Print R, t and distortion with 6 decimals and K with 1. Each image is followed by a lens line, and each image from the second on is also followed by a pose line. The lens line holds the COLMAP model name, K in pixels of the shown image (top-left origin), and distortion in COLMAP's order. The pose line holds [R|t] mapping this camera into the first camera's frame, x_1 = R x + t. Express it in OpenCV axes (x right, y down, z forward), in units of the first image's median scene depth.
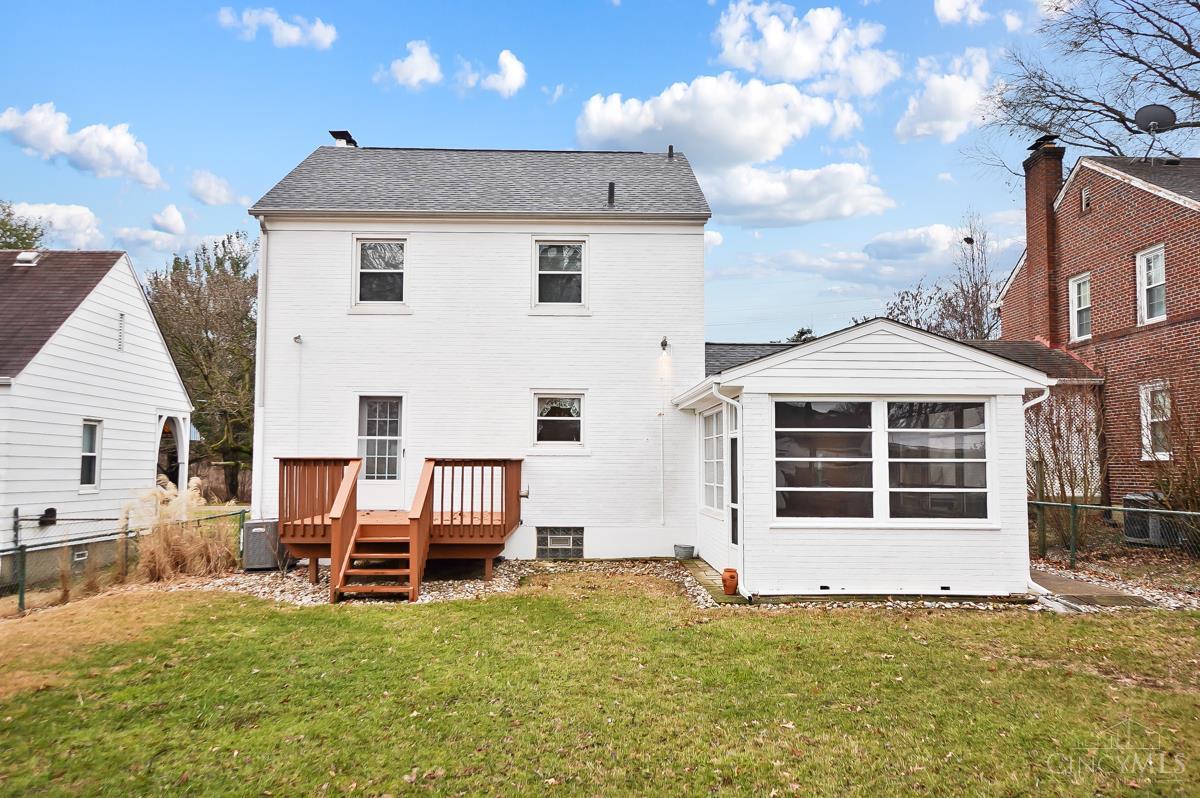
lens RADIAL K [[898.7, 0, 600.0], [0, 898.7, 399.0], [0, 0, 1]] dist [0.035884, -0.000338]
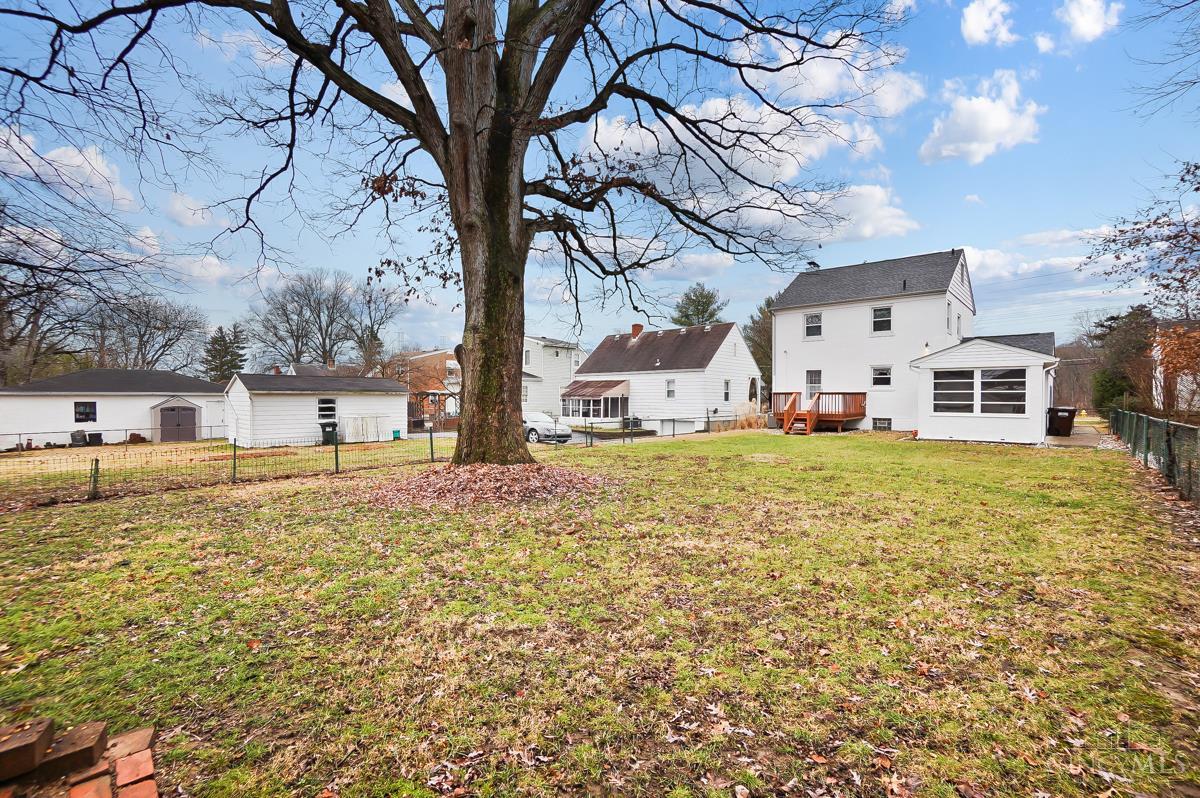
lens RADIAL K [[525.7, 0, 595.9], [0, 525.7, 387.4], [0, 0, 1]] dist [-0.000902, -0.000544]
pose [[0.703452, -0.012912, -0.710625, 0.443552], [0.051835, 0.998104, 0.033176, -0.039277], [0.708850, -0.060173, 0.702788, -0.640023]]
